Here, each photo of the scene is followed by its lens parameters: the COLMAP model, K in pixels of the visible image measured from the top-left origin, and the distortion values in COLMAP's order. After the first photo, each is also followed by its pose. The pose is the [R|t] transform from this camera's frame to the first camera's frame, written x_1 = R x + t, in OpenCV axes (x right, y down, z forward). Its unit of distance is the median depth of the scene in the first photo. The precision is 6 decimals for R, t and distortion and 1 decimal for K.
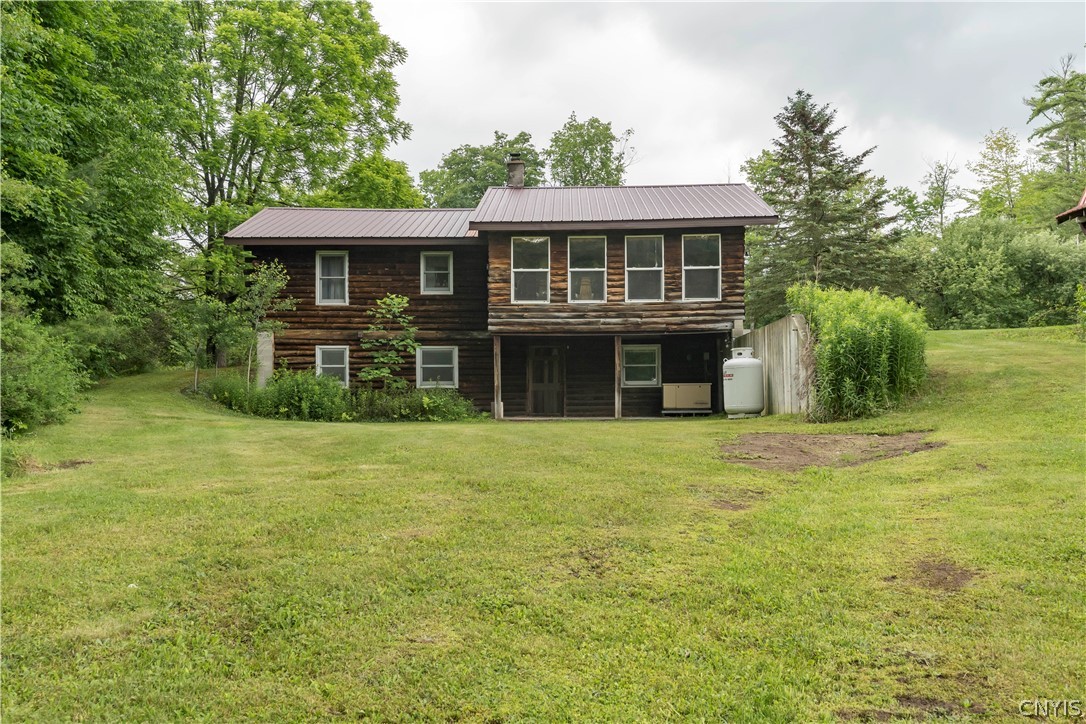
lens RADIAL K [[1066.4, 0, 543.9], [0, 1066.4, 371.1], [0, 0, 1]] dist [0.003695, 0.000000]
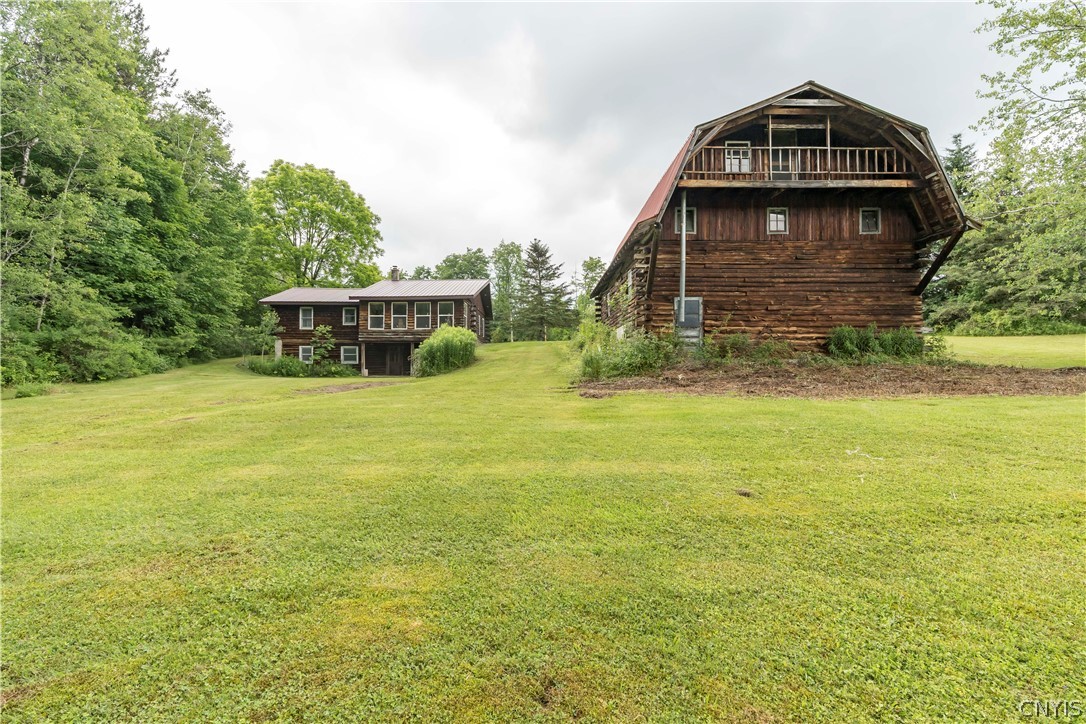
lens RADIAL K [[487.9, 0, 543.1], [0, 487.9, 357.3], [0, 0, 1]] dist [-0.012119, 0.000154]
pose [[0.999441, 0.002570, 0.033325, 0.217561], [-0.002816, 0.999969, 0.007354, -0.005573], [-0.033305, -0.007444, 0.999417, -0.089459]]
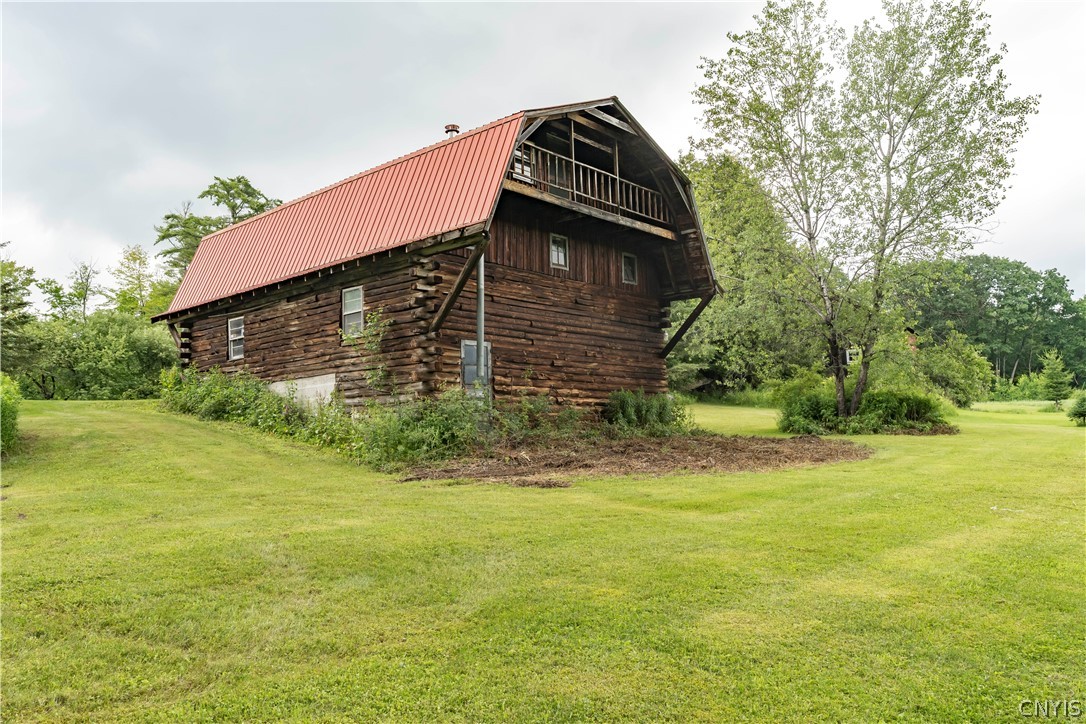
lens RADIAL K [[808.7, 0, 546.5], [0, 808.7, 354.9], [0, 0, 1]] dist [0.004407, 0.001253]
pose [[0.648641, 0.069888, 0.757879, 0.021089], [0.001905, 0.995623, -0.093442, -0.001490], [-0.761092, 0.062053, 0.645669, -0.014778]]
